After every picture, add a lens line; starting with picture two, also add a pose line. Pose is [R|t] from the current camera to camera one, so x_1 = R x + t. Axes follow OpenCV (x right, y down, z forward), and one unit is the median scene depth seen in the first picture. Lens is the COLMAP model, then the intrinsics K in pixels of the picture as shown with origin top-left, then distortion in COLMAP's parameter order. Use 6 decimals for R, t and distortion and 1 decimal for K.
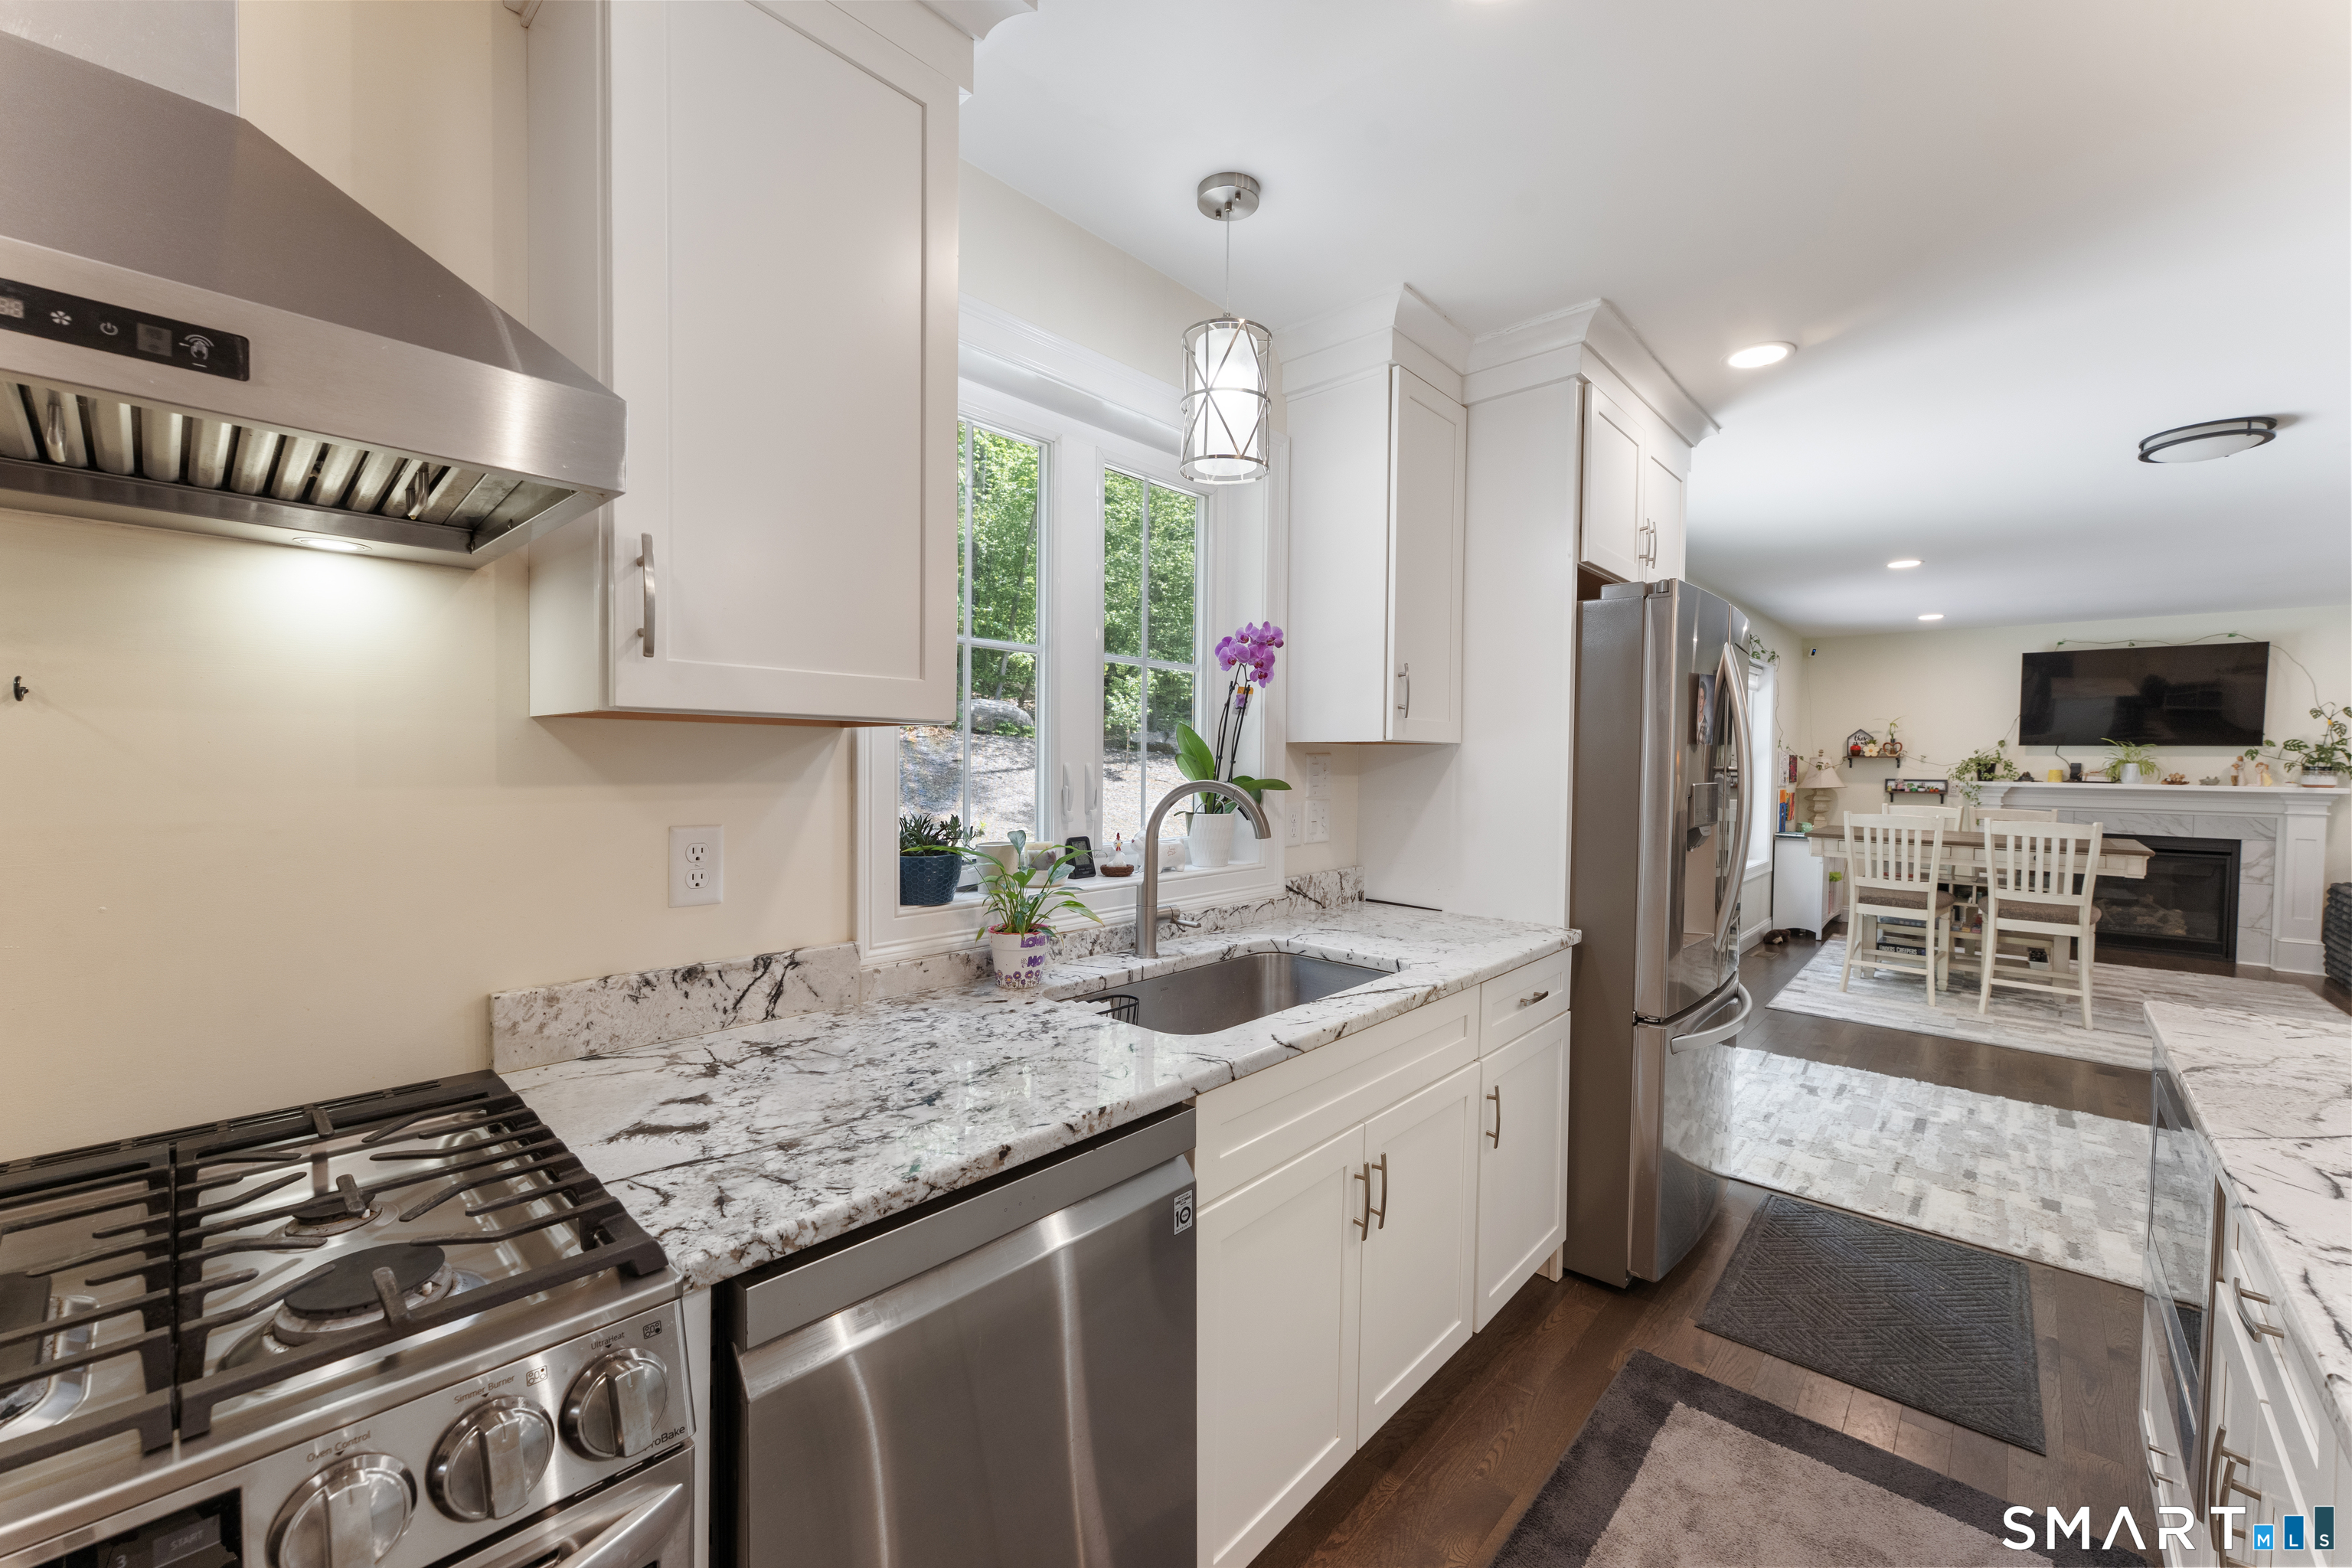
lens RADIAL K [[954.3, 0, 1136.1], [0, 954.3, 784.4], [0, 0, 1]] dist [-0.001782, -0.000180]
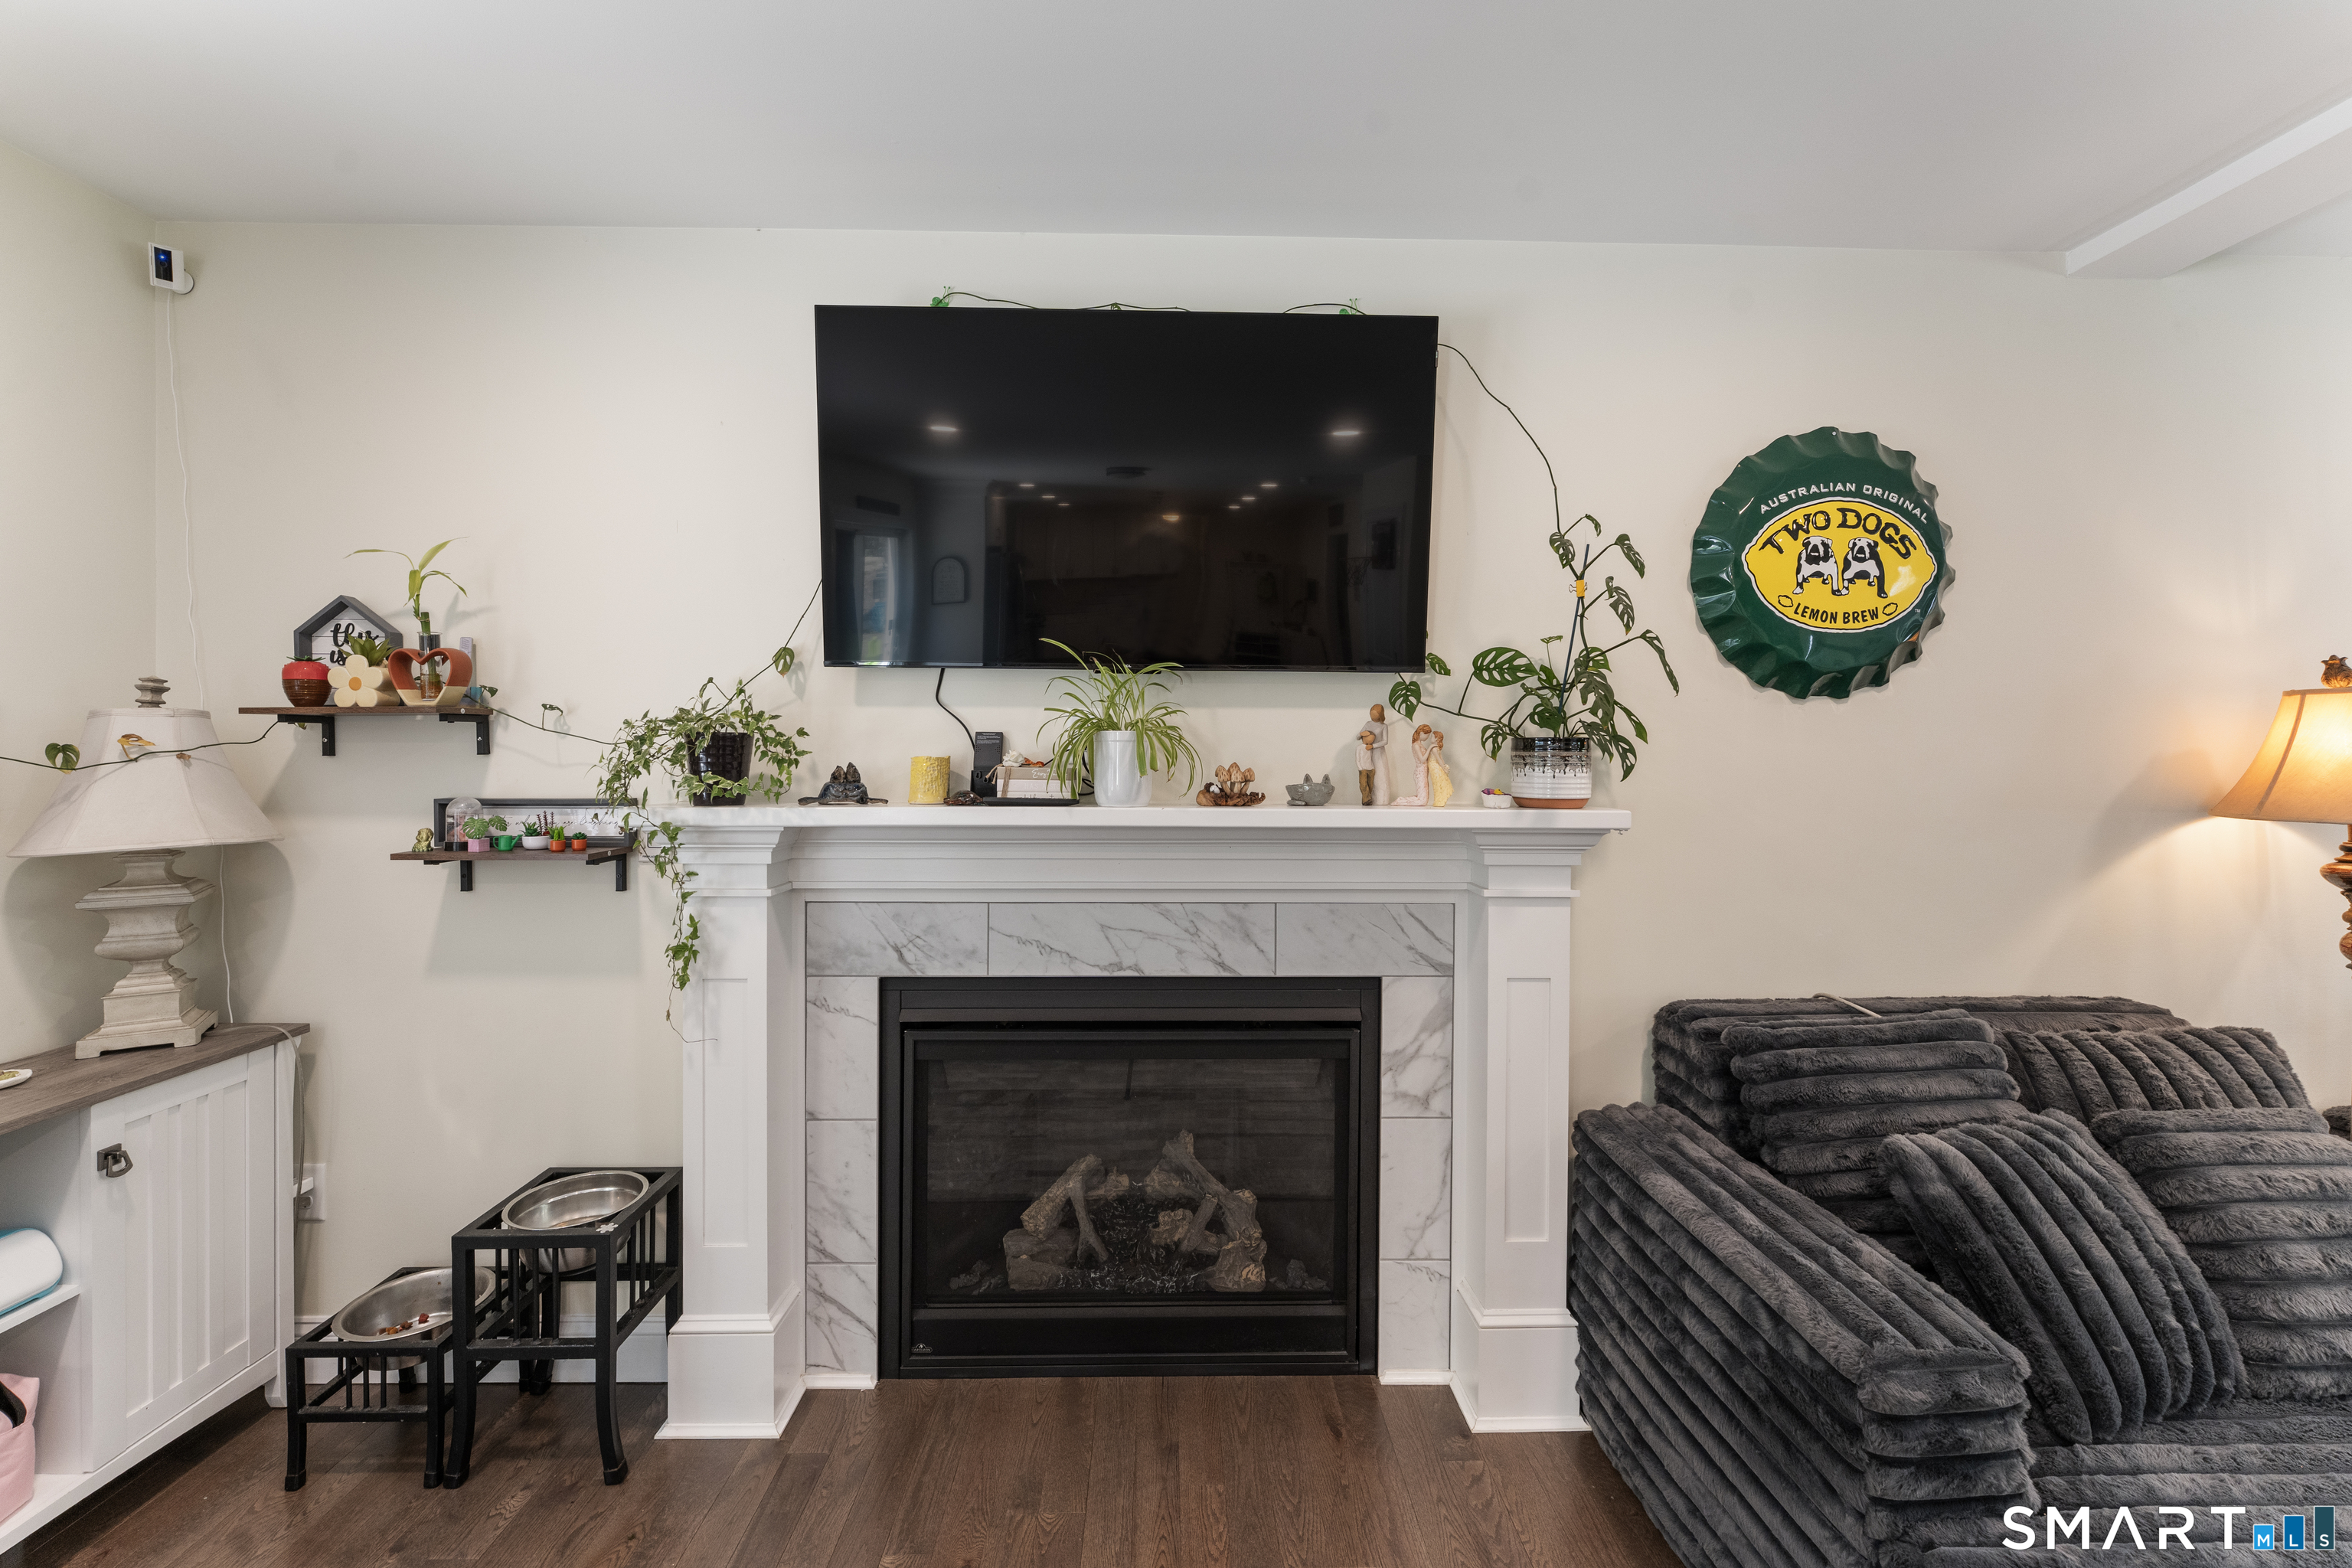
lens RADIAL K [[954.3, 0, 1176.2], [0, 954.3, 764.4], [0, 0, 1]] dist [-0.001782, -0.000180]
pose [[0.716910, -0.020108, 0.696876, 2.828034], [0.023876, 0.999706, 0.004284, -0.043278], [-0.696757, 0.013567, 0.717179, 2.588835]]
